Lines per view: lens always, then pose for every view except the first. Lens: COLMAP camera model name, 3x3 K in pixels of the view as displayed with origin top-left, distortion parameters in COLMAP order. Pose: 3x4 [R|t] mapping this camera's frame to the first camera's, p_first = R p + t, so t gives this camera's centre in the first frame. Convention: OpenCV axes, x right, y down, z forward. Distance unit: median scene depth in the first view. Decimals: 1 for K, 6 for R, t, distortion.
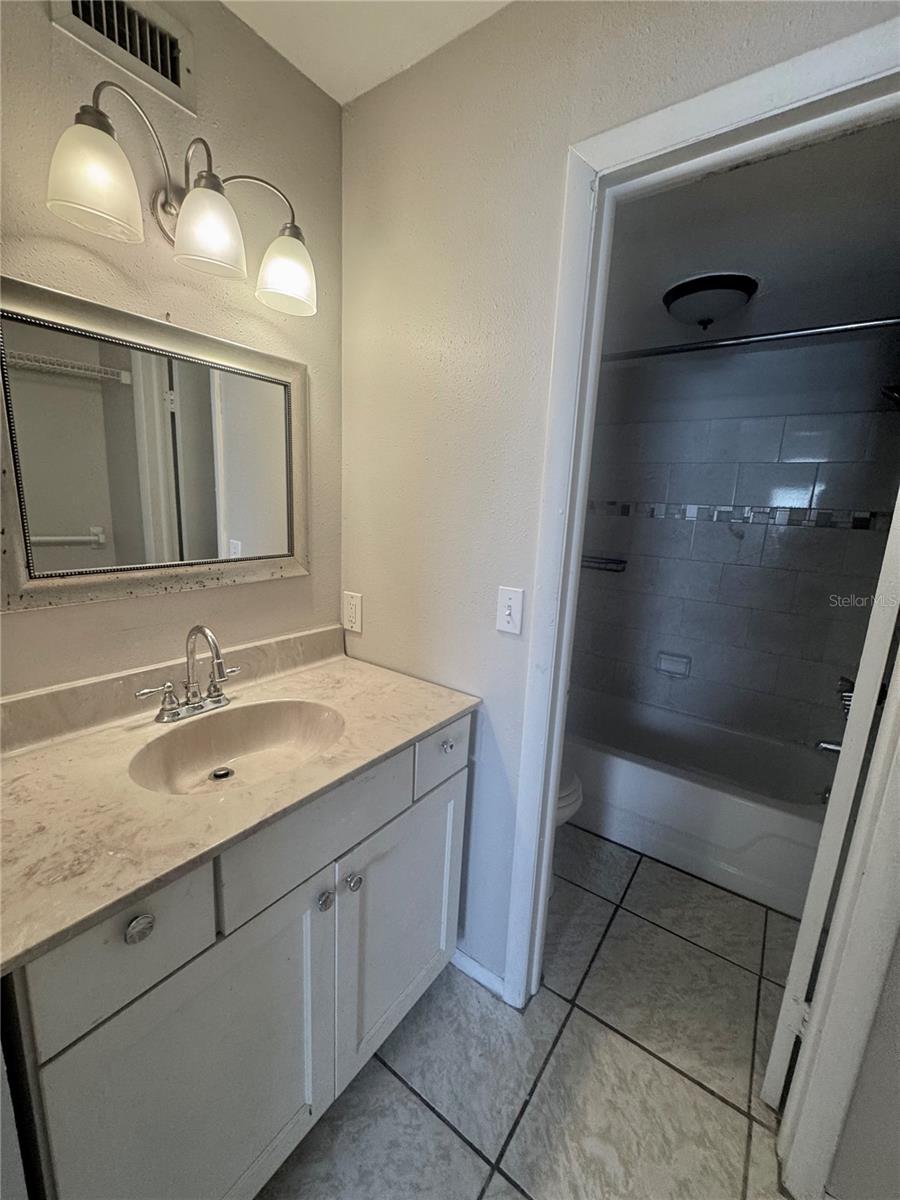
lens RADIAL K [[481.0, 0, 453.2], [0, 481.0, 593.1], [0, 0, 1]] dist [-0.005880, 0.001306]
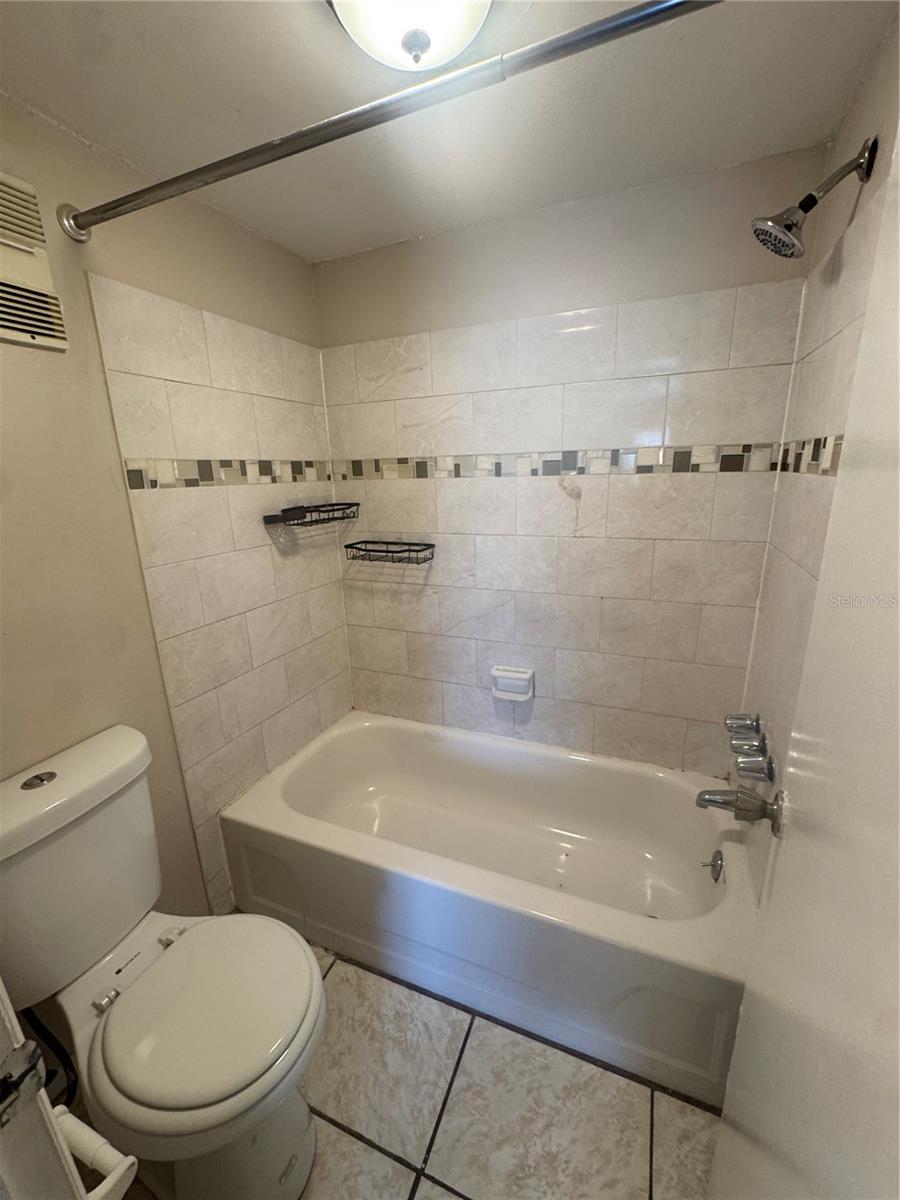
lens RADIAL K [[481.0, 0, 445.1], [0, 481.0, 606.5], [0, 0, 1]] dist [-0.005880, 0.001306]
pose [[0.969788, -0.137966, 0.201189, 0.084944], [0.118545, 0.987314, 0.105634, -0.018825], [-0.213210, -0.078593, 0.973840, 0.119353]]
